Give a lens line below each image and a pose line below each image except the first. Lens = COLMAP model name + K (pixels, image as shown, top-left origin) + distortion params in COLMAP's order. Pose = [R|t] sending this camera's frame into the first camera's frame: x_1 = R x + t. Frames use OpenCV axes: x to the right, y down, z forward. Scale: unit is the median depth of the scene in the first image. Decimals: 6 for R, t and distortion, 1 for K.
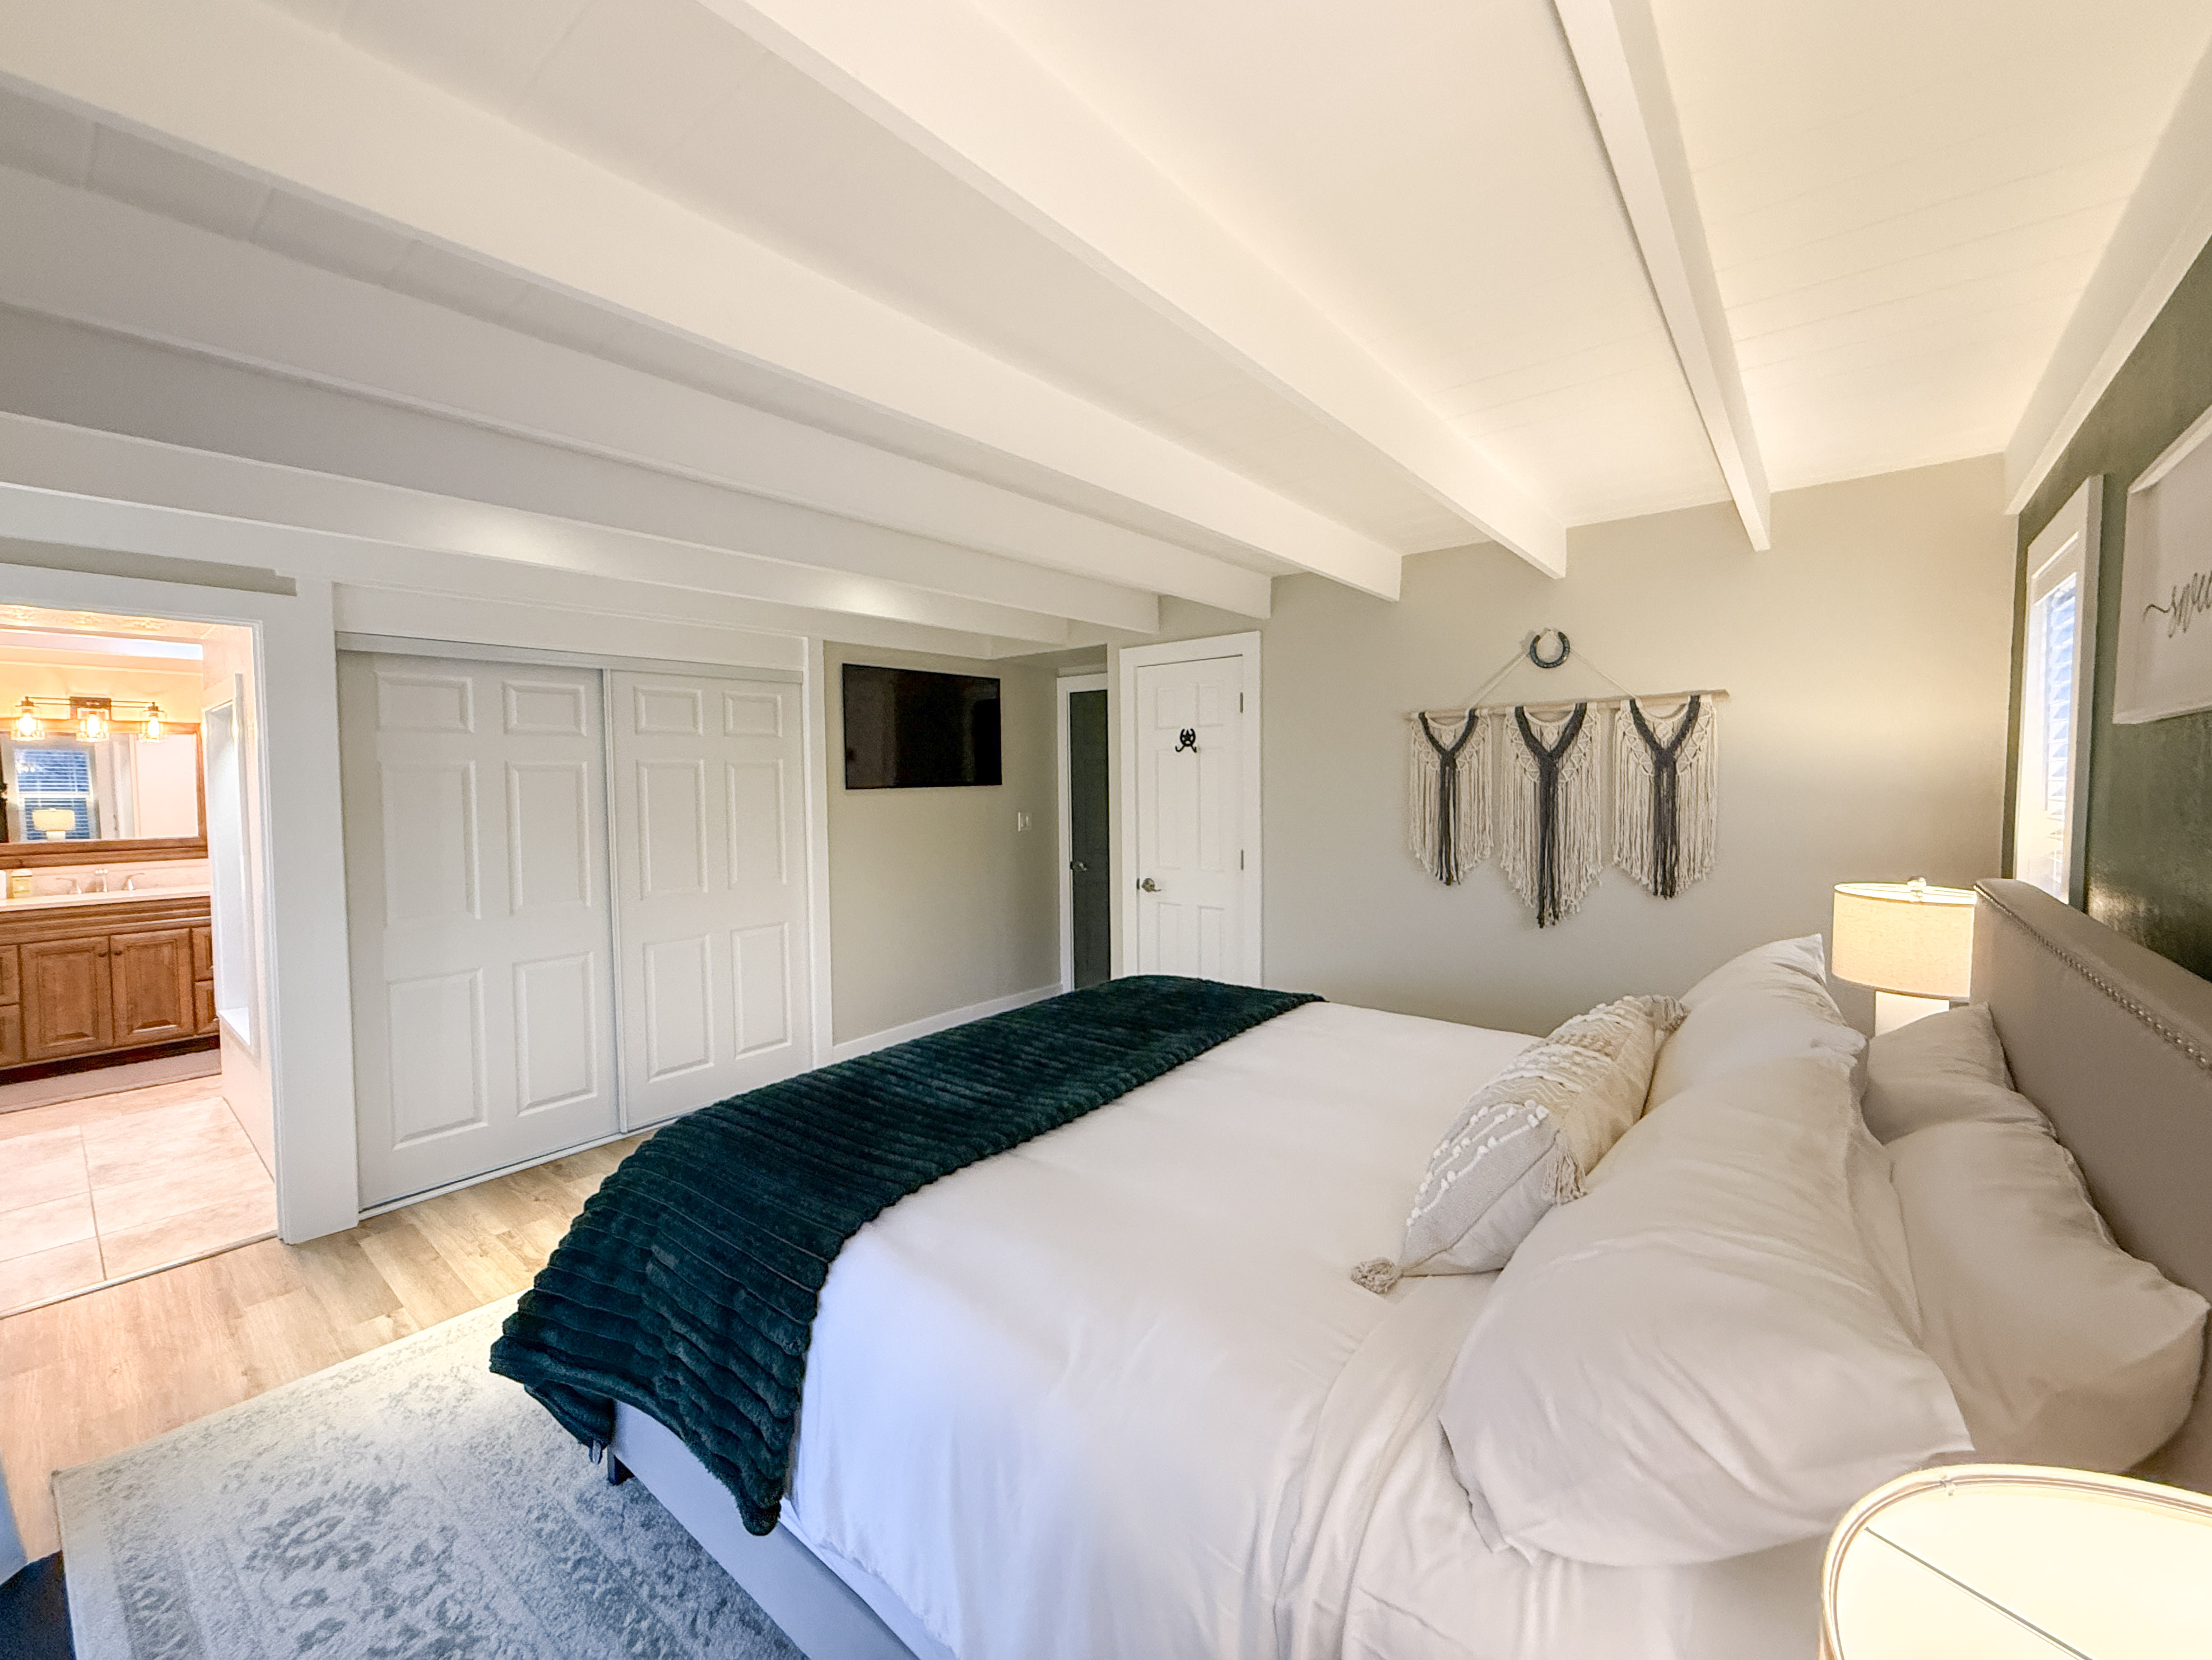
lens RADIAL K [[889.5, 0, 1062.8], [0, 889.5, 812.9], [0, 0, 1]] dist [-0.000188, -0.000184]
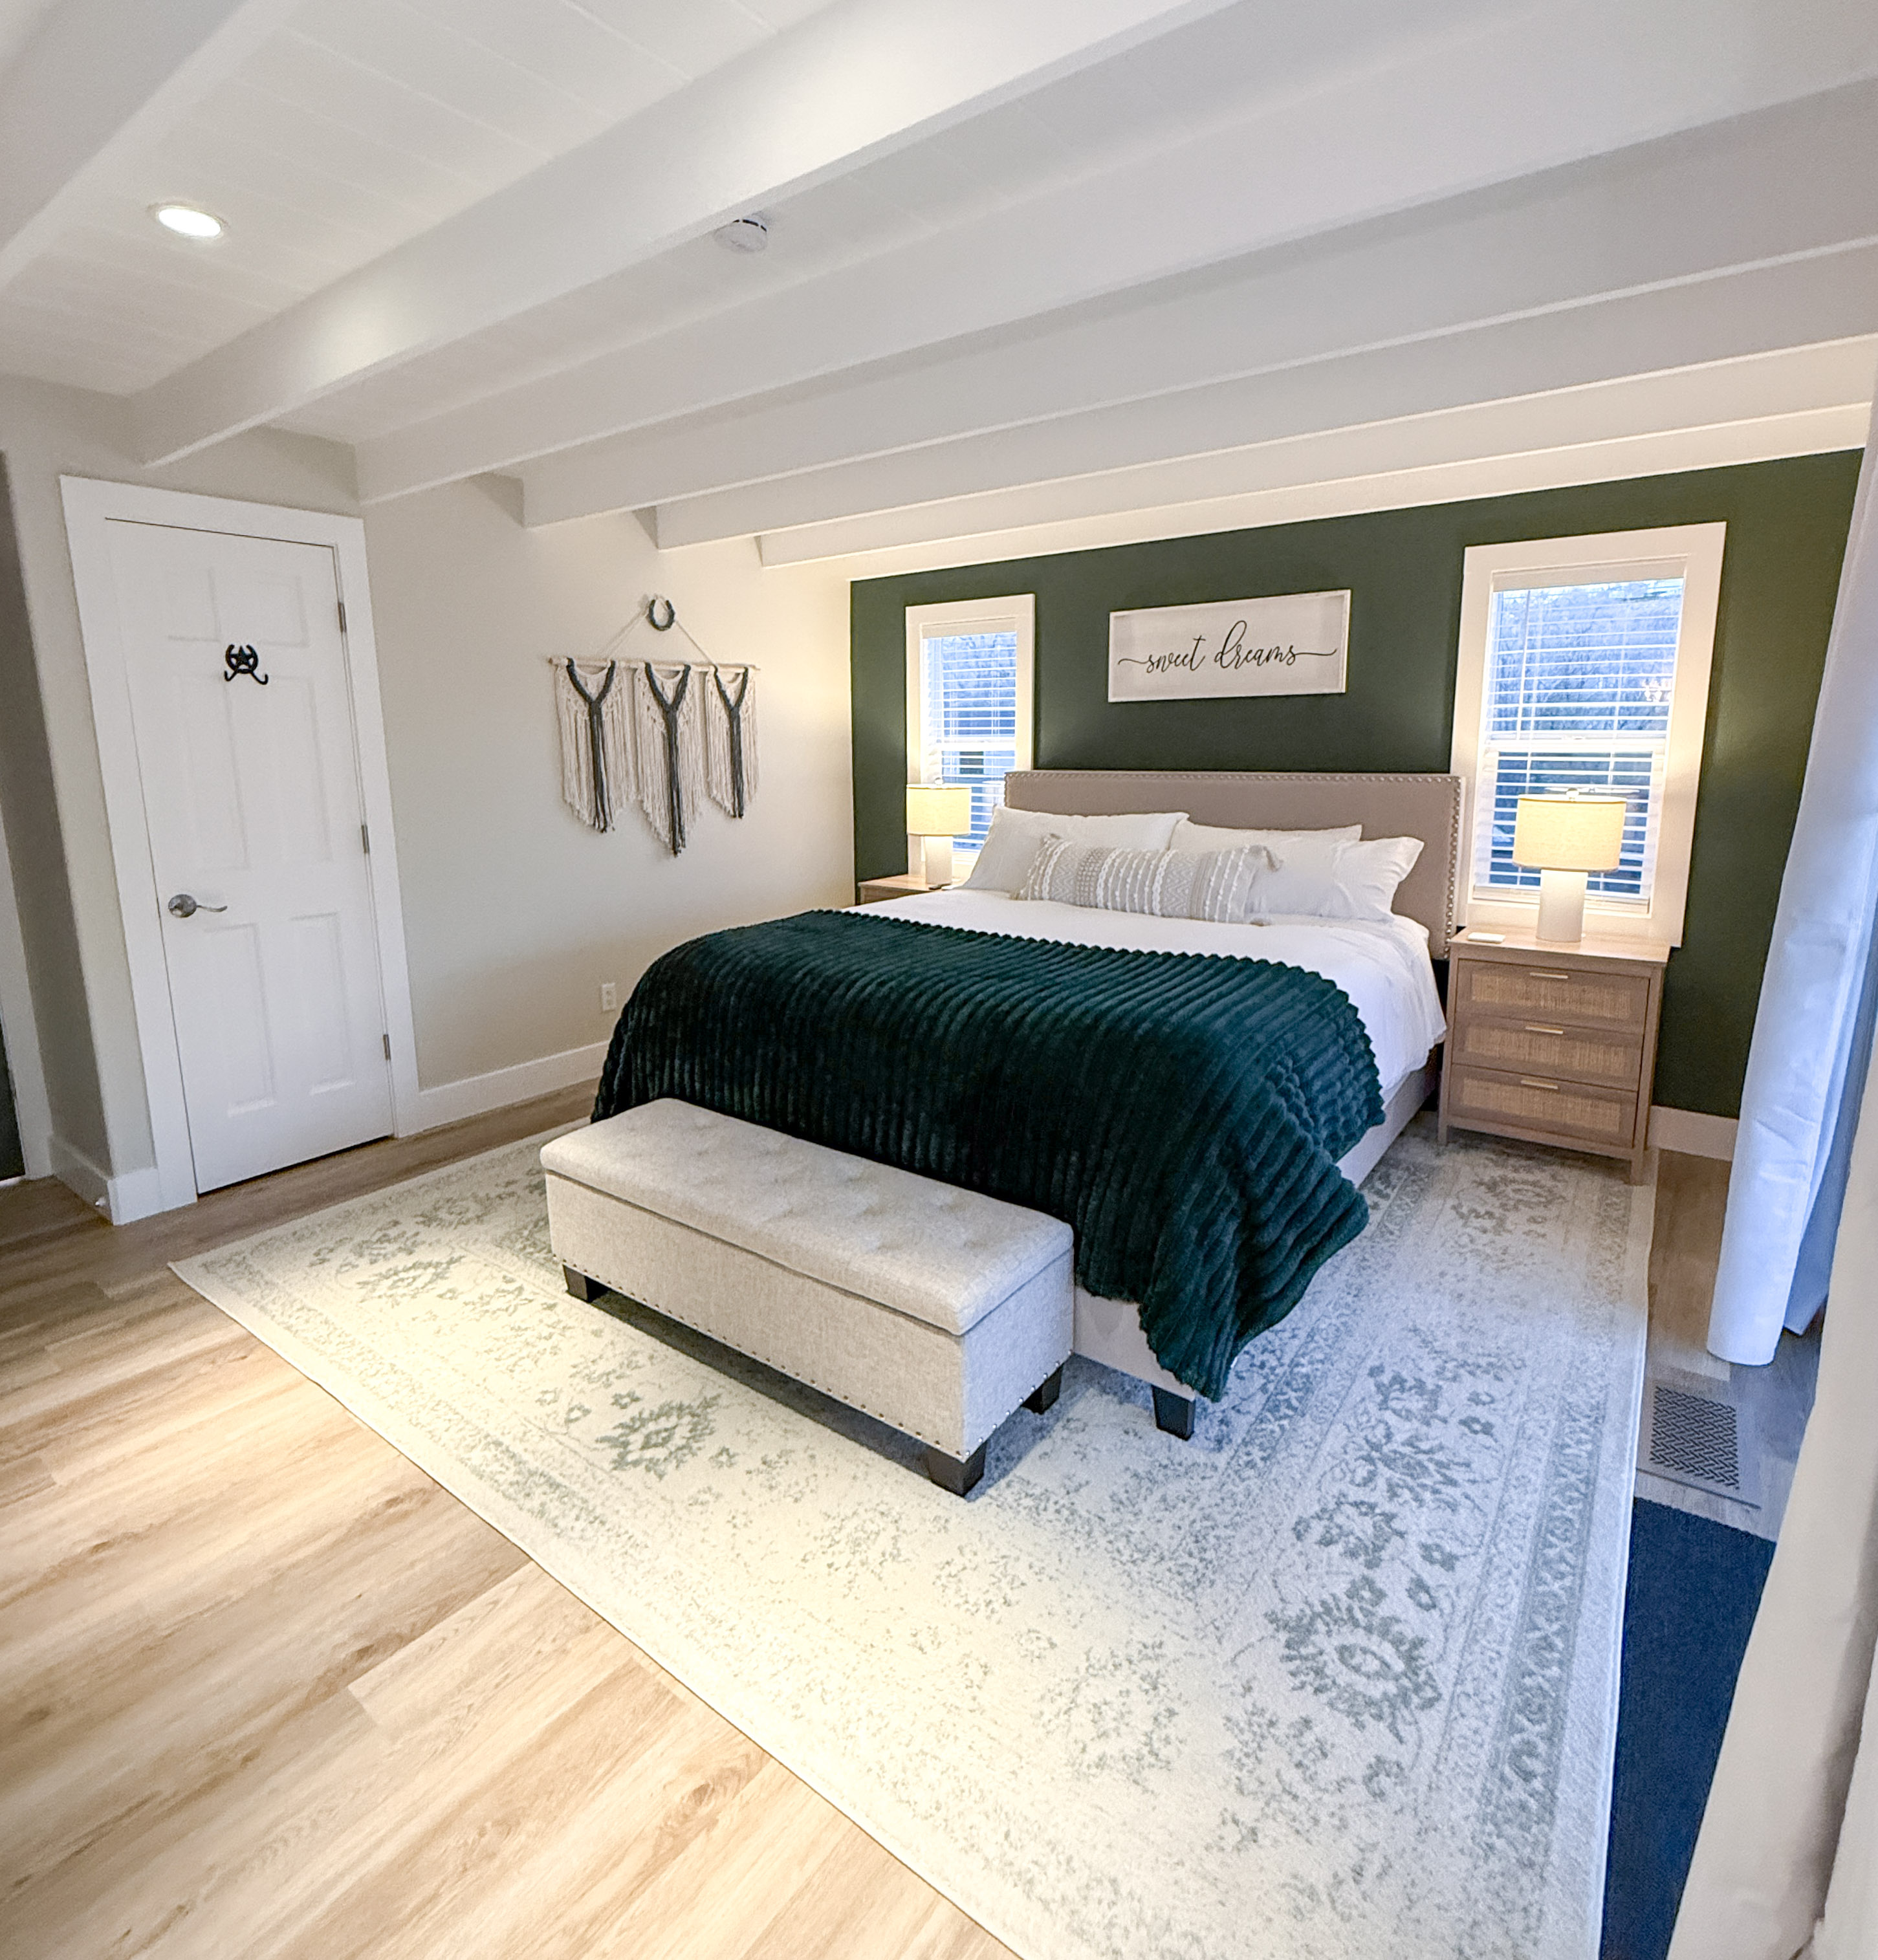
lens RADIAL K [[1049.4, 0, 911.5], [0, 1049.4, 921.2], [0, 0, 1]] dist [-0.002031, -0.000654]
pose [[-0.049774, -0.164585, 0.985106, -0.892444], [0.046188, 0.984894, 0.166883, -0.004335], [-0.997692, 0.053807, -0.041420, 0.771255]]
